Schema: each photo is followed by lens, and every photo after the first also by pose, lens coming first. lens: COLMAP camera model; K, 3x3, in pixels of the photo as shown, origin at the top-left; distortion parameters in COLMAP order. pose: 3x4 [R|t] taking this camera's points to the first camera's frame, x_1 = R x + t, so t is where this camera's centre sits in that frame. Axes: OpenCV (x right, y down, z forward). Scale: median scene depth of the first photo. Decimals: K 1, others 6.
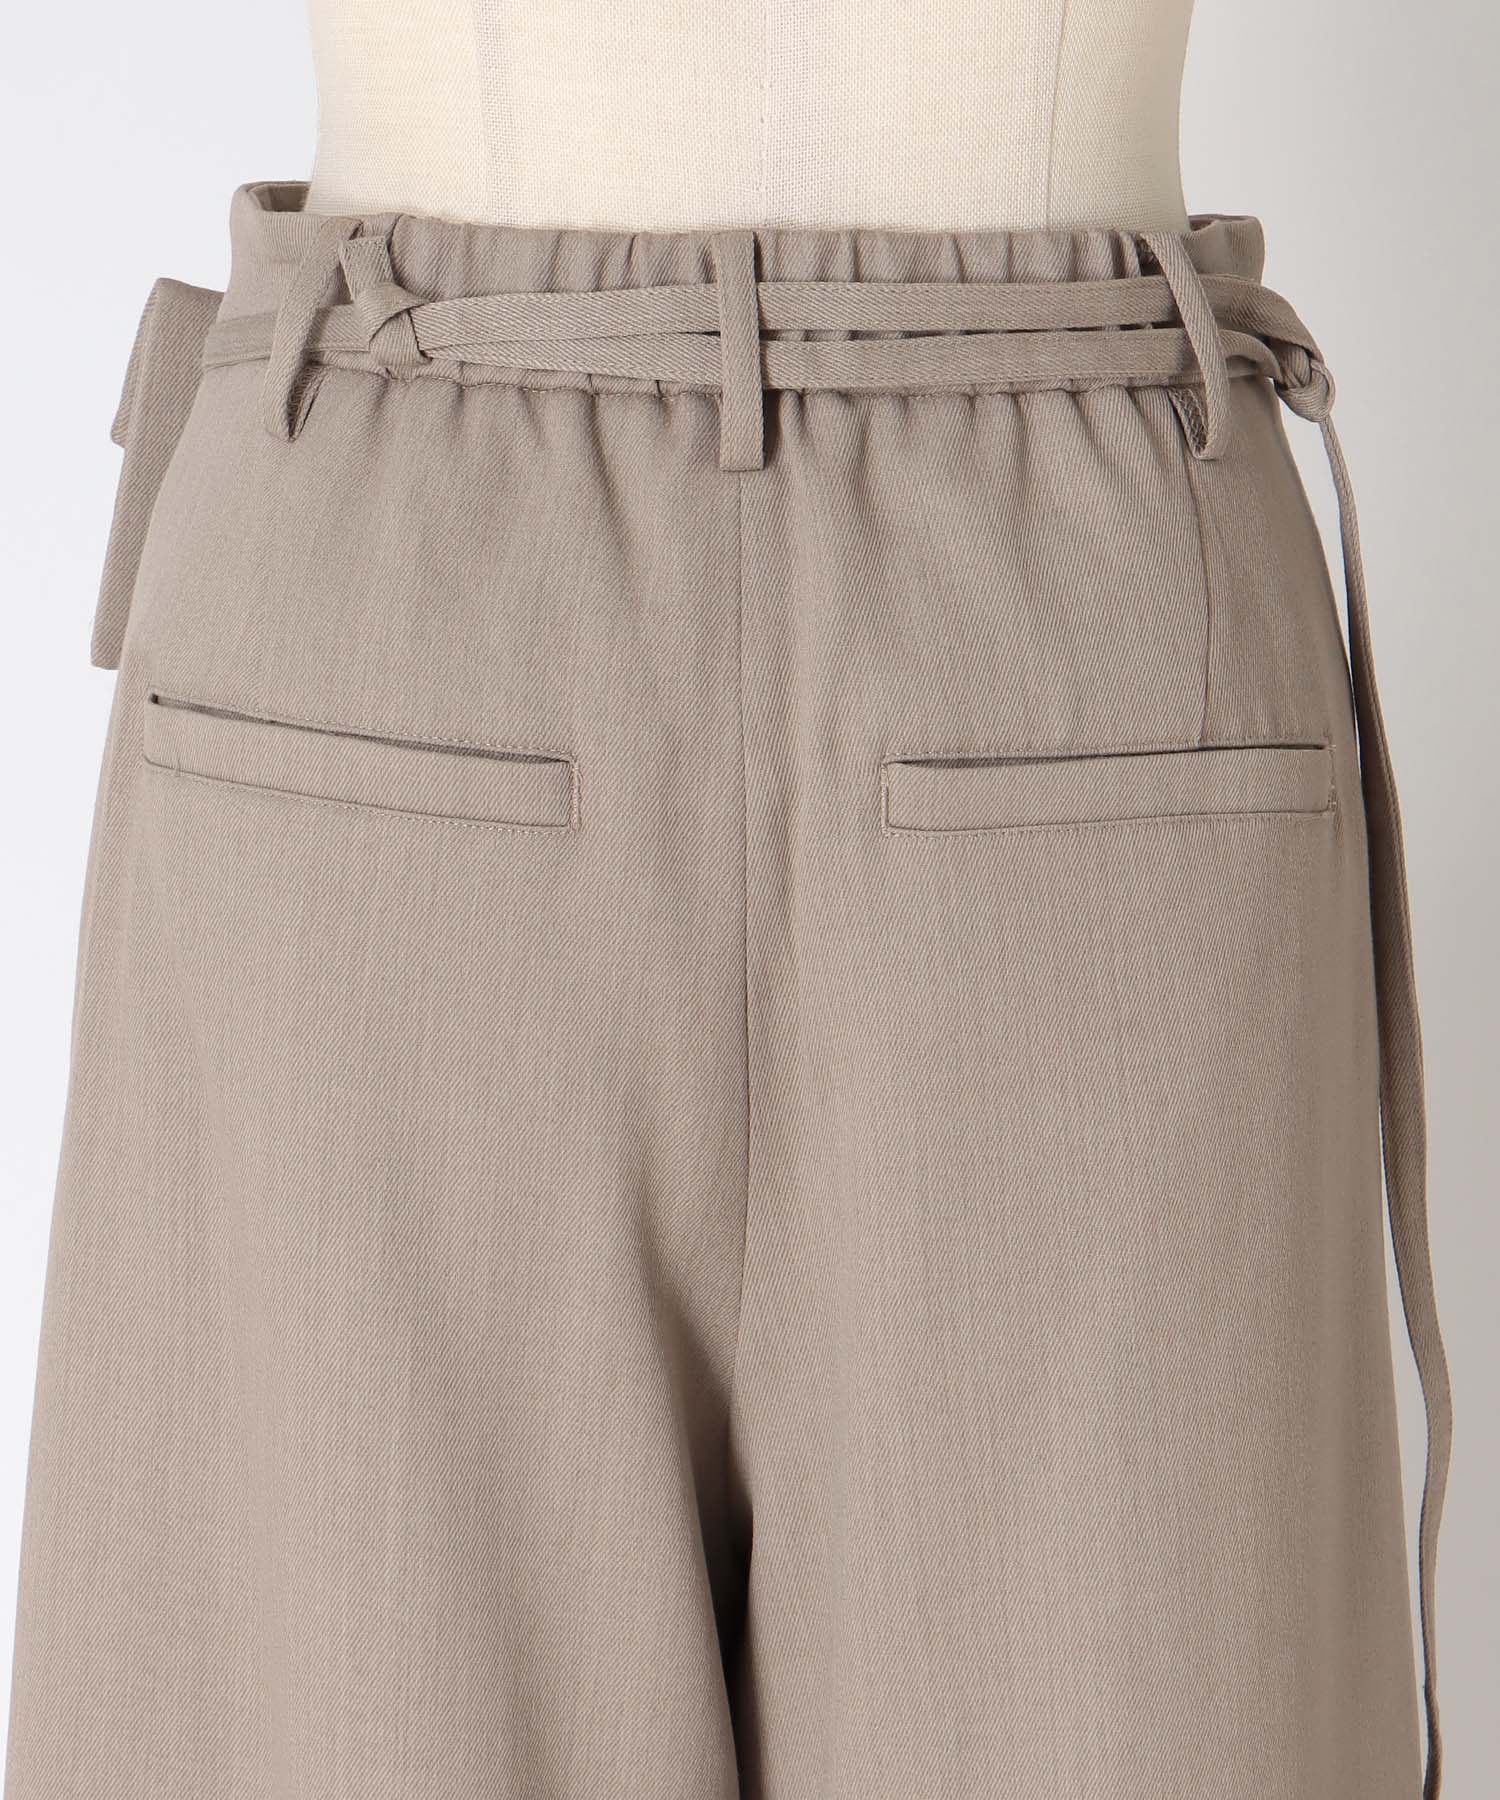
lens RADIAL K [[4494.4, 0, 761.8], [0, 4494.4, 901.6], [0, 0, 1]] dist [0.122360, 0.000000]
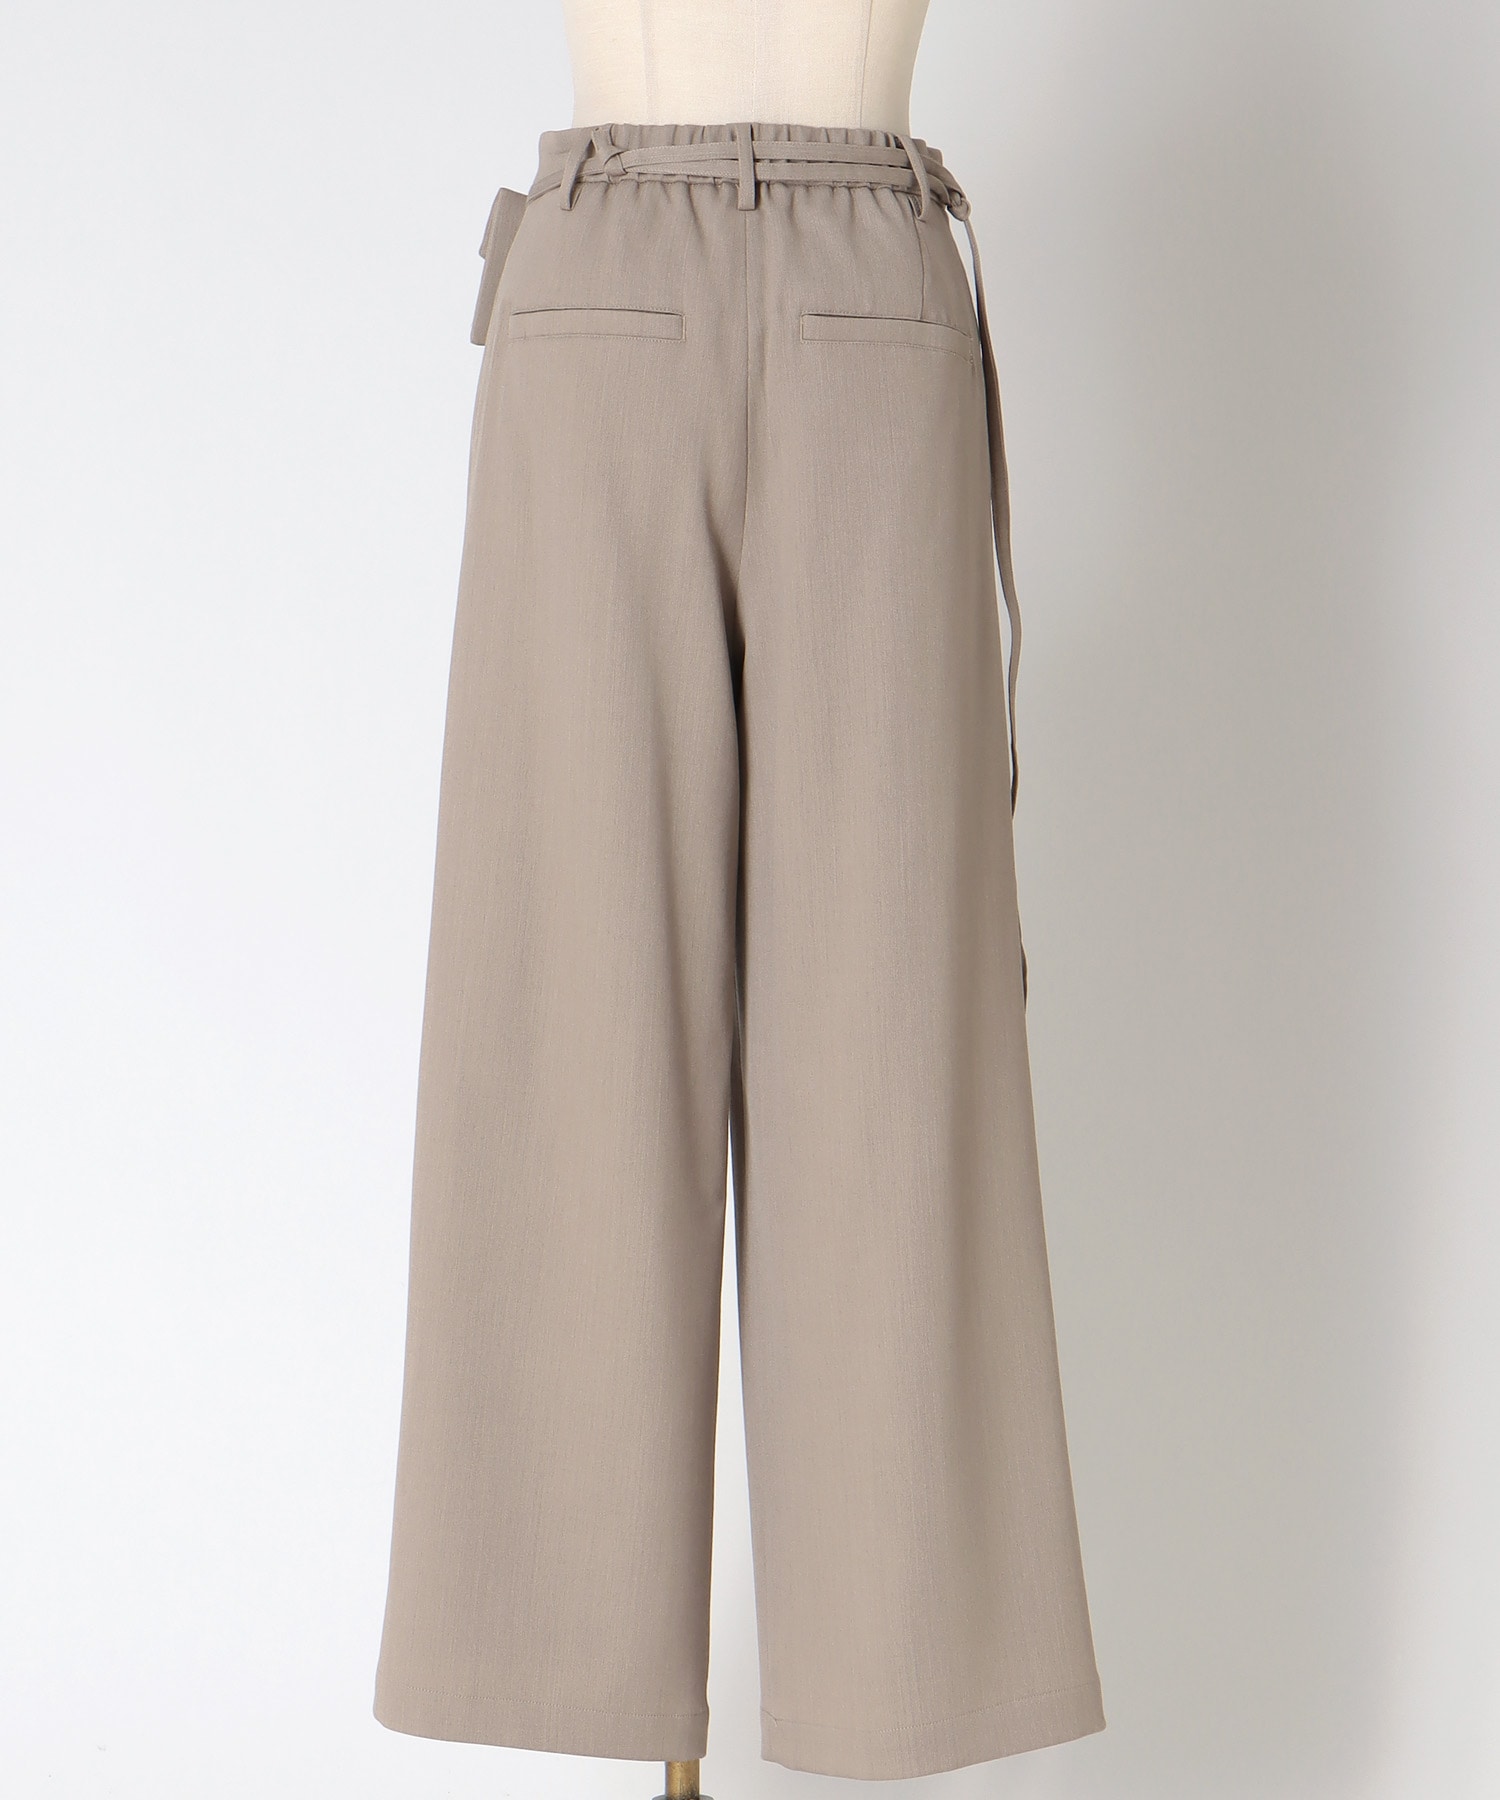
lens RADIAL K [[3006.9, 0, 734.5], [0, 3006.9, 897.0], [0, 0, 1]] dist [0.043678, 0.000000]
pose [[0.999150, 0.002165, 0.041159, -0.081510], [0.002010, 0.994870, -0.101141, 0.473180], [-0.041166, 0.101138, 0.994020, -0.699459]]
